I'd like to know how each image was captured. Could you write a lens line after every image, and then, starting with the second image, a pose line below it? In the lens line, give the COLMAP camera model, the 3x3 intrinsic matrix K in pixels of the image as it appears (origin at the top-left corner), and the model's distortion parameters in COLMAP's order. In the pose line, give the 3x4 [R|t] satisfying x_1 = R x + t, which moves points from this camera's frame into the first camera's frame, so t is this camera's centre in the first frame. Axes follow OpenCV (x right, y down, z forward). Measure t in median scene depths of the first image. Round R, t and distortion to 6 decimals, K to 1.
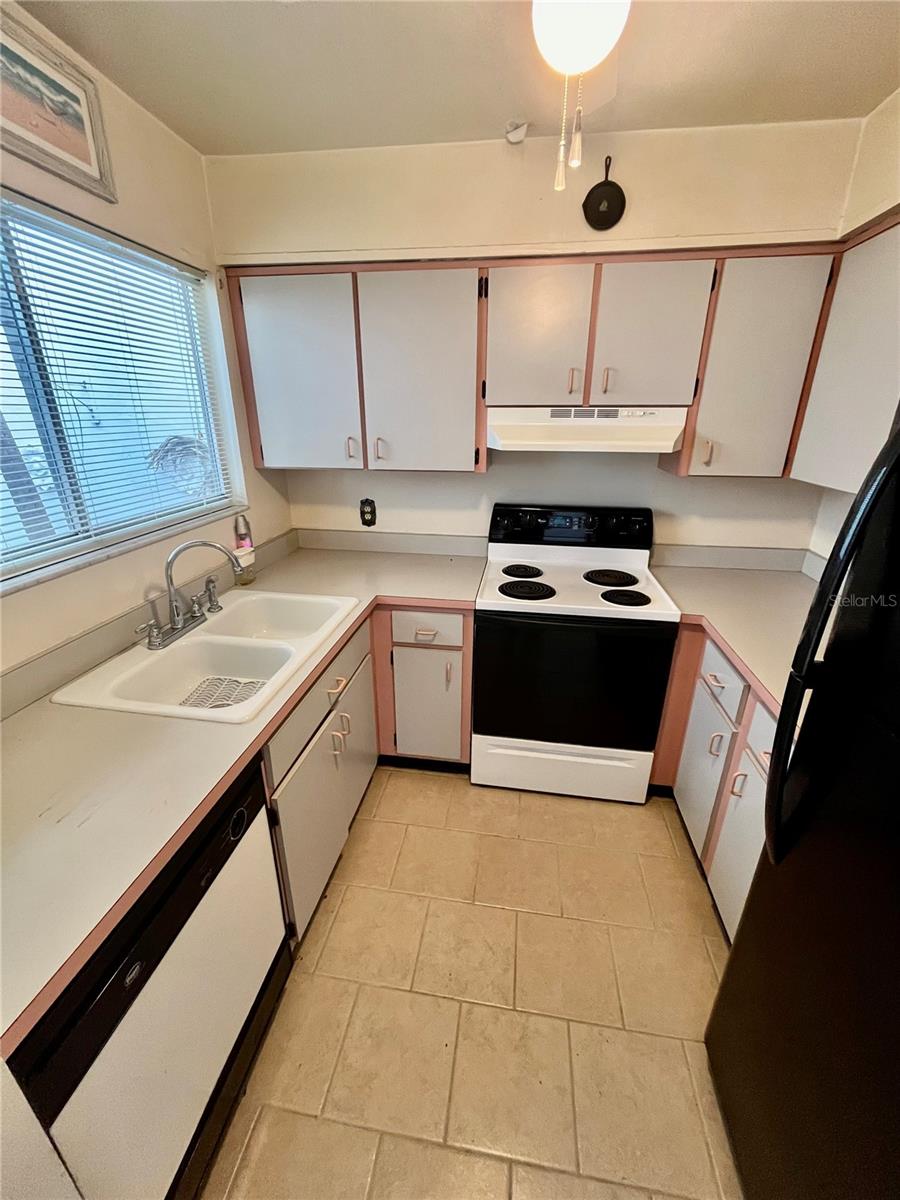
lens RADIAL K [[484.2, 0, 451.8], [0, 484.2, 598.5], [0, 0, 1]] dist [-0.002667, -0.000326]
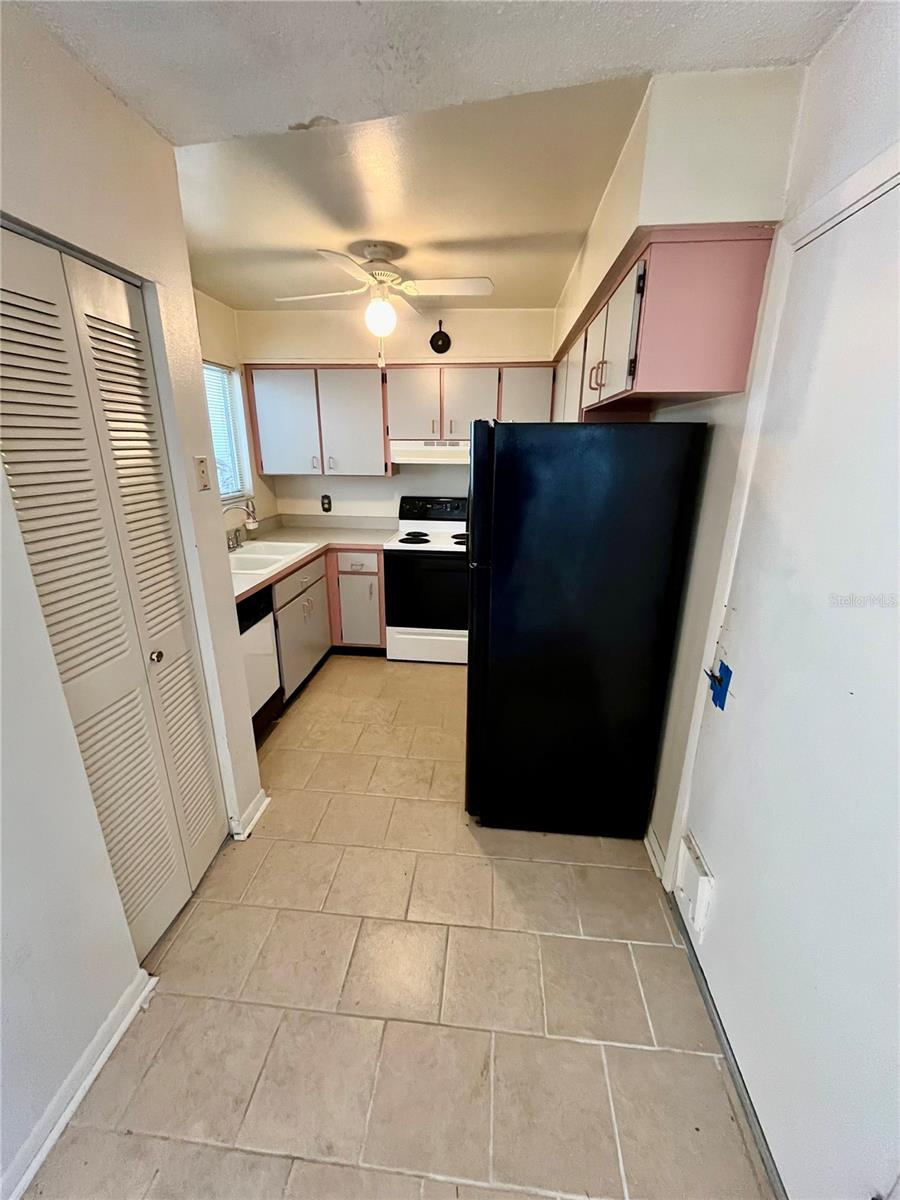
lens RADIAL K [[484.2, 0, 449.6], [0, 484.2, 599.6], [0, 0, 1]] dist [-0.002667, -0.000326]
pose [[0.998841, -0.012889, 0.046375, 0.199246], [0.015450, 0.998351, -0.055293, 0.298014], [-0.045586, 0.055945, 0.997393, -0.768477]]
